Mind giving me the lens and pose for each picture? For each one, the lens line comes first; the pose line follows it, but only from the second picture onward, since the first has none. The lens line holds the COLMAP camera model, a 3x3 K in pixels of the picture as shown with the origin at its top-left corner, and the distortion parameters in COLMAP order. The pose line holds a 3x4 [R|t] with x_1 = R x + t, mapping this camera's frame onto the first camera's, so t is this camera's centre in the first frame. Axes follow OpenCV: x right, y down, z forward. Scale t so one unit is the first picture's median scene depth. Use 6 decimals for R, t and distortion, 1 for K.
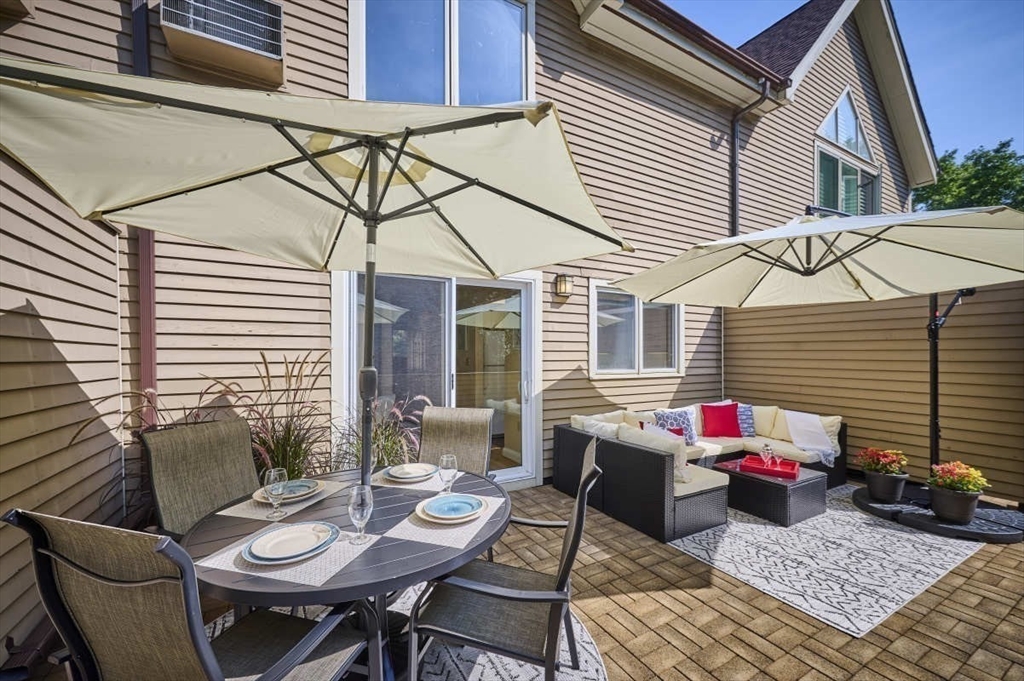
lens RADIAL K [[402.9, 0, 513.0], [0, 402.9, 357.4], [0, 0, 1]] dist [-0.000038, 0.000094]
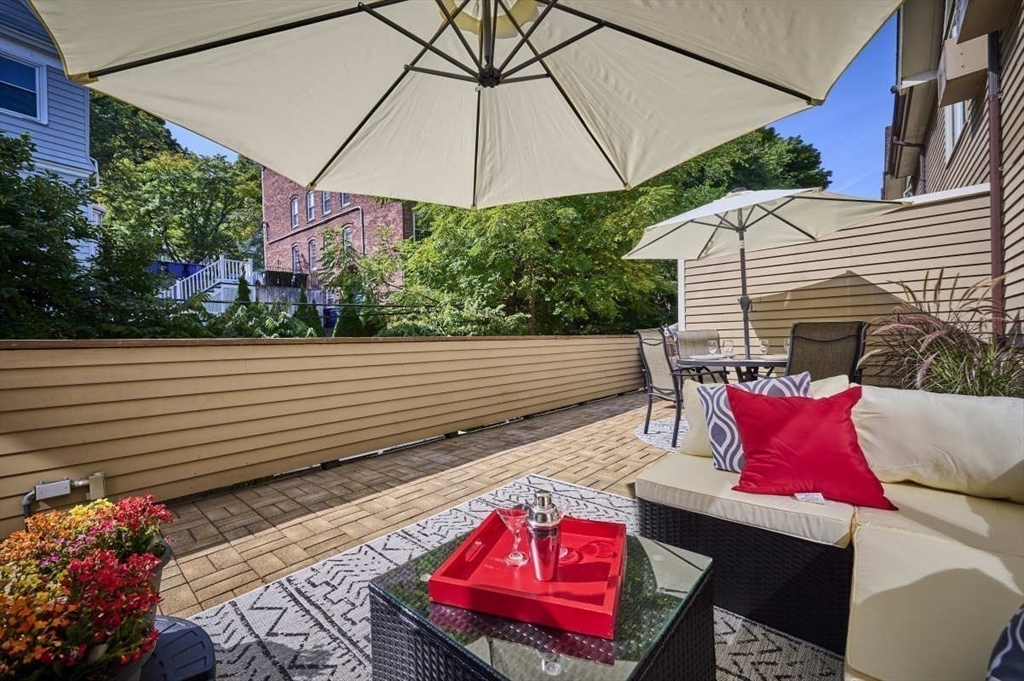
lens RADIAL K [[405.2, 0, 504.5], [0, 405.2, 345.2], [0, 0, 1]] dist [-0.001815, -0.000138]
pose [[-0.949064, 0.027317, -0.313897, 0.781342], [0.025735, 0.999627, 0.009183, 0.117351], [0.314030, 0.000637, -0.949413, 1.323649]]
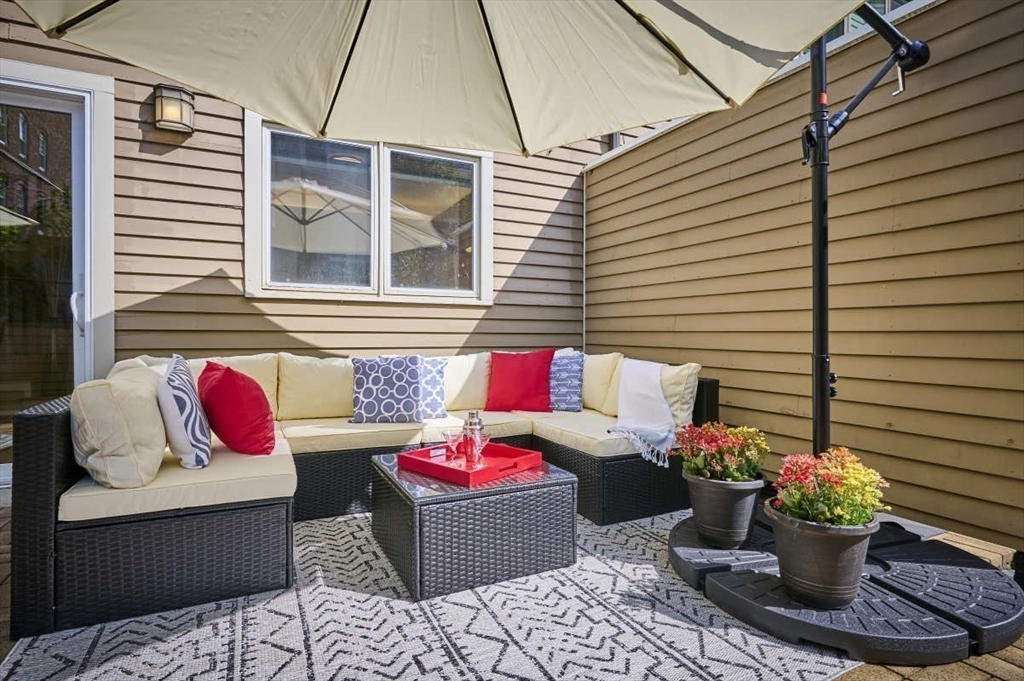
lens RADIAL K [[521.8, 0, 512.1], [0, 521.8, 344.3], [0, 0, 1]] dist [-0.005837, -0.001167]
pose [[0.999189, 0.005273, -0.039929, 0.736769], [-0.004761, 0.999905, 0.012901, 0.138215], [0.039993, -0.012700, 0.999119, 0.435022]]
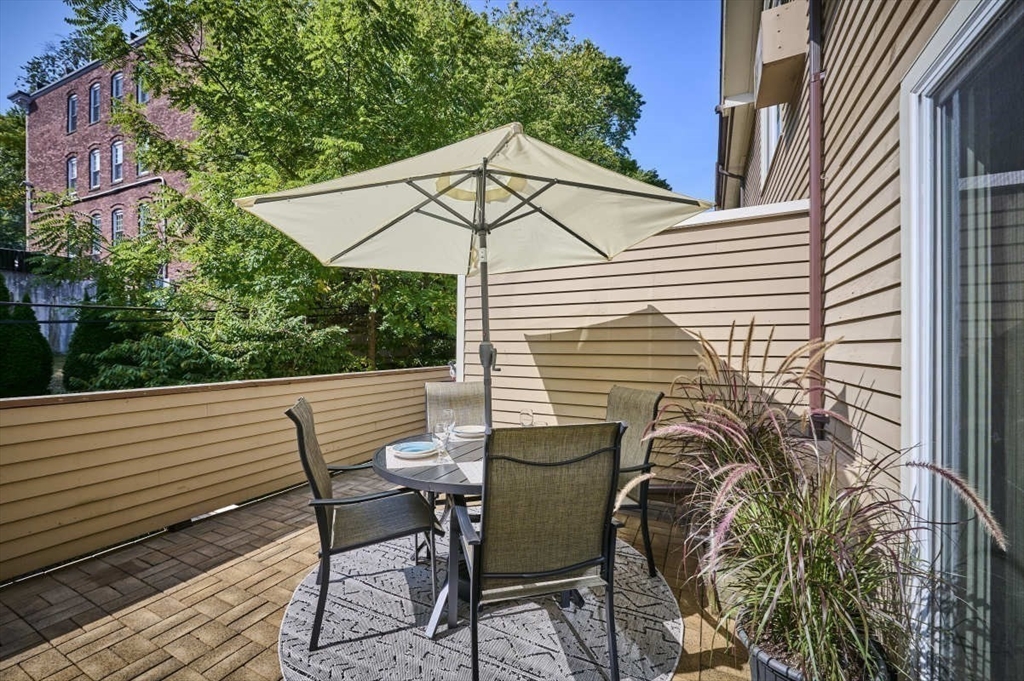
lens RADIAL K [[405.2, 0, 504.5], [0, 405.2, 345.2], [0, 0, 1]] dist [-0.001815, -0.000138]
pose [[-0.833536, -0.000677, -0.552465, 0.155526], [0.000306, 0.999999, -0.001687, 0.017614], [0.552465, -0.001575, -0.833535, 1.047088]]
